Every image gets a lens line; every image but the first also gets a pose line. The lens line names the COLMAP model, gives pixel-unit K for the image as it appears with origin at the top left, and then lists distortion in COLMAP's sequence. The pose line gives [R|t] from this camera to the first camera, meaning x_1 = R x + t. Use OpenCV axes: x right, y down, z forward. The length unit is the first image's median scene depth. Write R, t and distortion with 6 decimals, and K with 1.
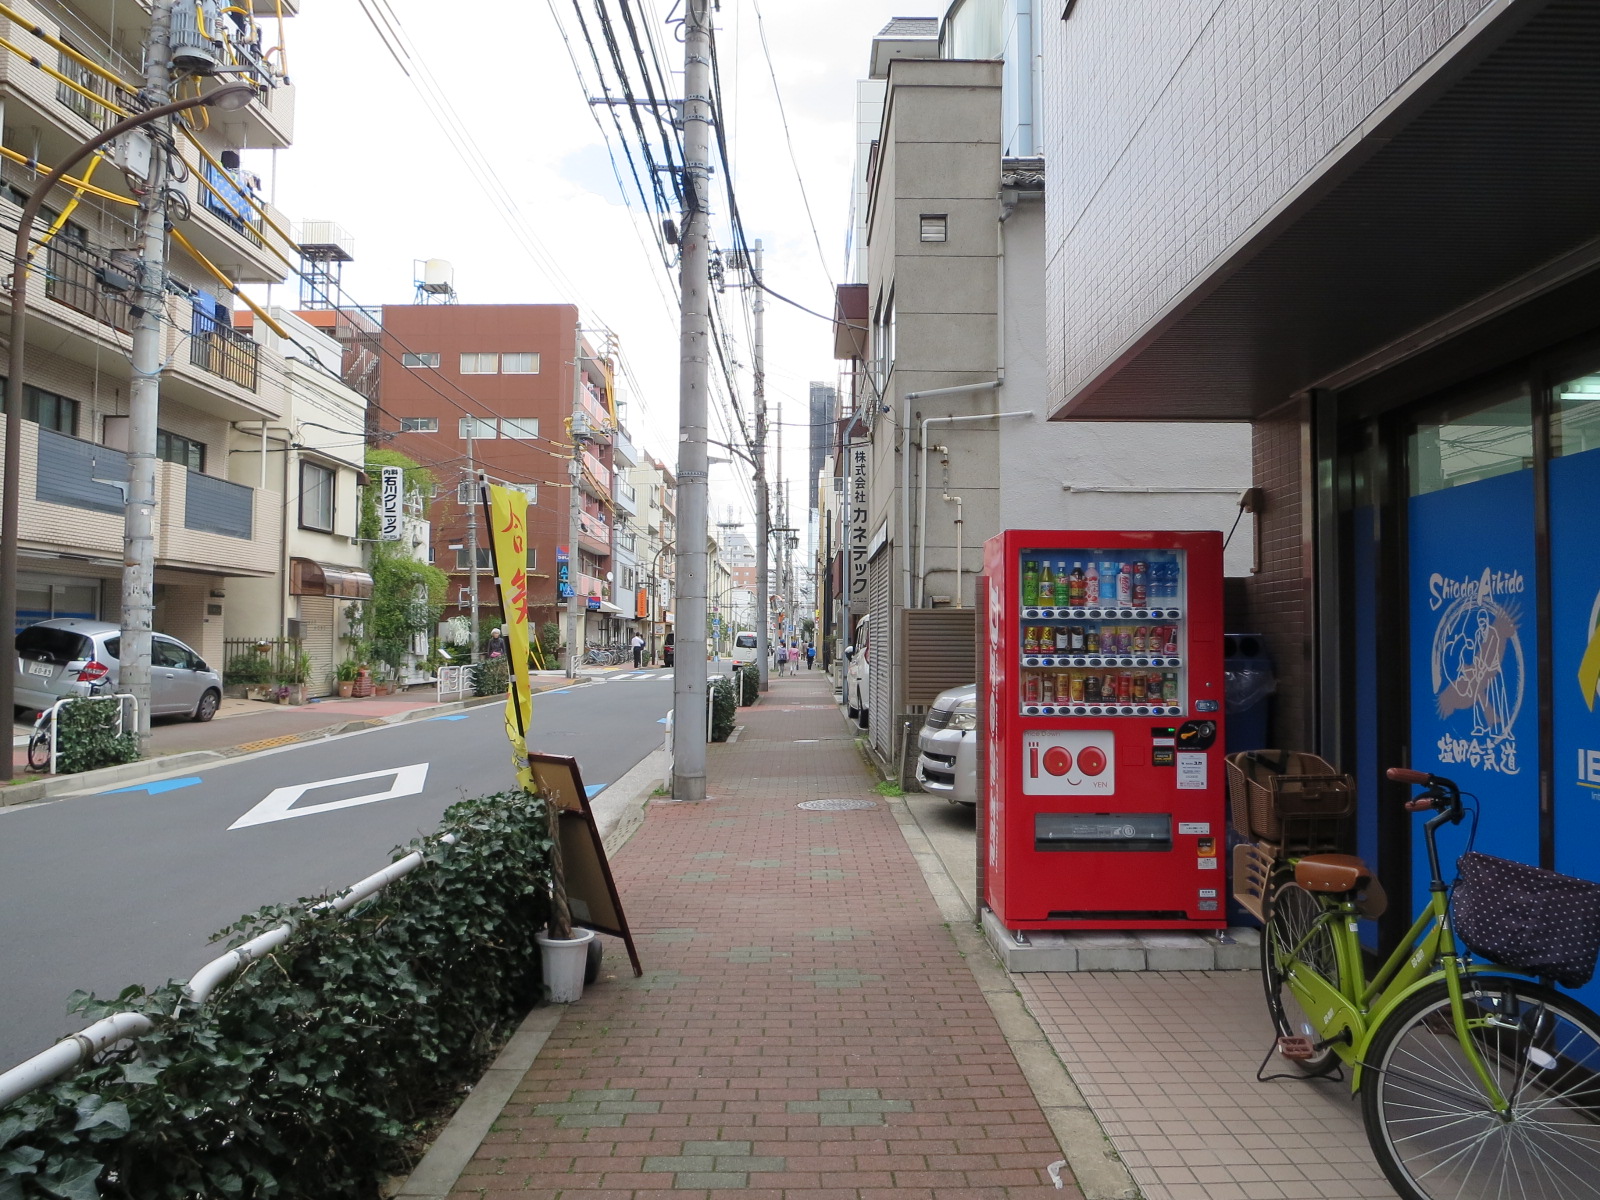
lens RADIAL K [[1168.5, 0, 800.0], [0, 1168.5, 600.0], [0, 0, 1]] dist [-0.035305, 0.003546]
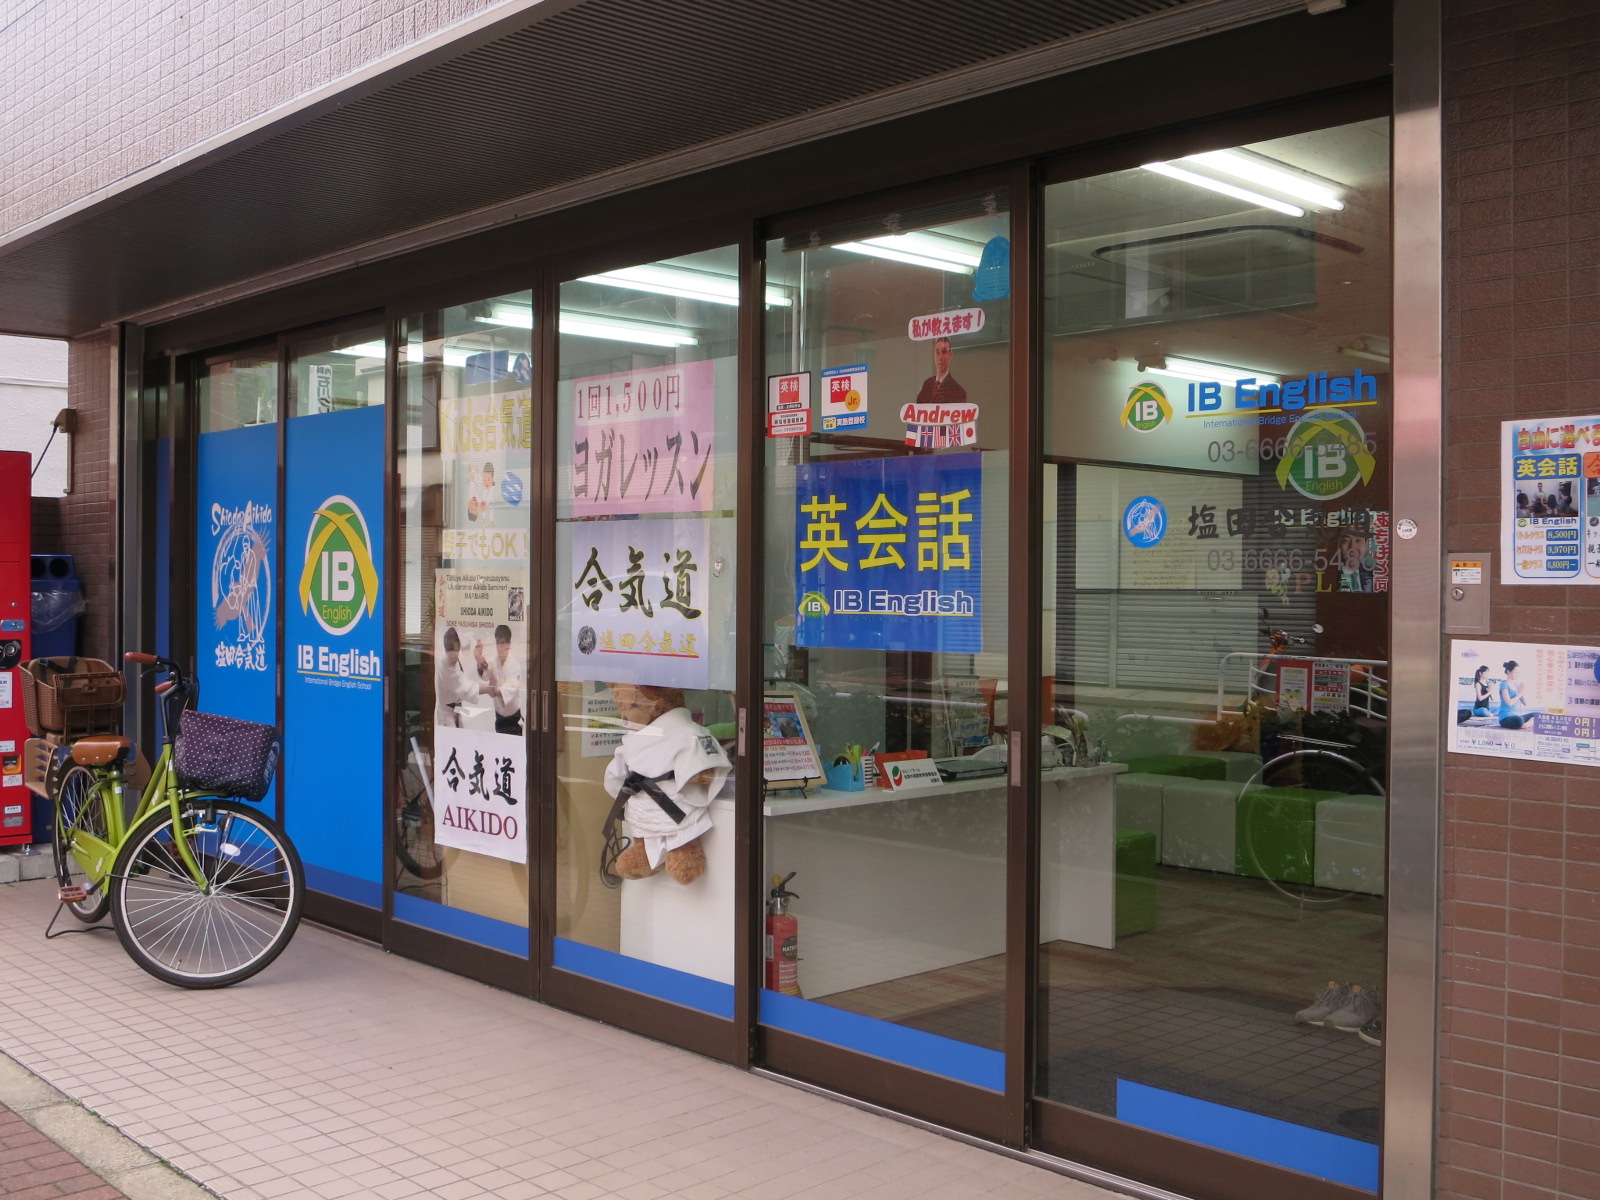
lens RADIAL K [[1633.0, 0, 800.0], [0, 1633.0, 600.0], [0, 0, 1]] dist [-0.065394, 0.016572]
pose [[0.723394, -0.007499, 0.690394, -0.152858], [-0.029638, 0.998682, 0.041902, -0.012693], [-0.689799, -0.050773, 0.722219, -0.611680]]
